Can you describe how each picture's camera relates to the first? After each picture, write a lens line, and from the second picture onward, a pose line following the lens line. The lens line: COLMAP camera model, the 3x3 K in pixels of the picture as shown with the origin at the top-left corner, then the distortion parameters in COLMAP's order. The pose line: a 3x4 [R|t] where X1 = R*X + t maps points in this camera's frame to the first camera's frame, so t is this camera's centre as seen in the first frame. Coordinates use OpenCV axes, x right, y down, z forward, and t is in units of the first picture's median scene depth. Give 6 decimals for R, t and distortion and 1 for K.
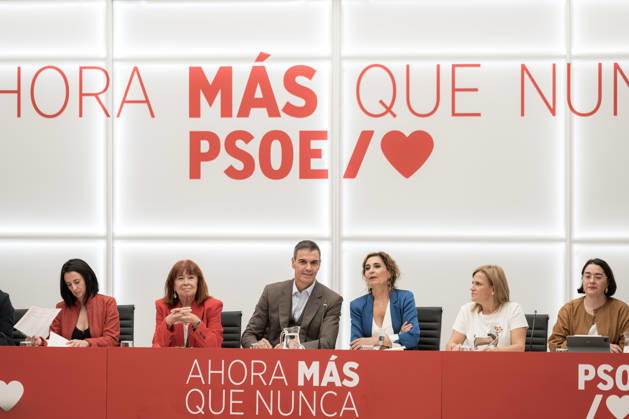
lens RADIAL K [[2450.5, 0, 314.5], [0, 2450.5, 209.5], [0, 0, 1]] dist [0.009144, -0.333903]
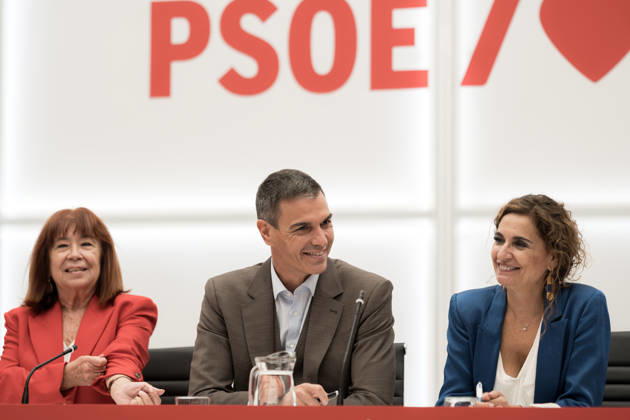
lens RADIAL K [[2454.4, 0, 315.0], [0, 2454.4, 210.0], [0, 0, 1]] dist [0.009144, -0.333903]
pose [[0.992179, -0.006188, -0.124673, 0.042895], [-0.004702, 0.996209, -0.086868, 0.052485], [0.124737, 0.086775, 0.988388, 0.526104]]
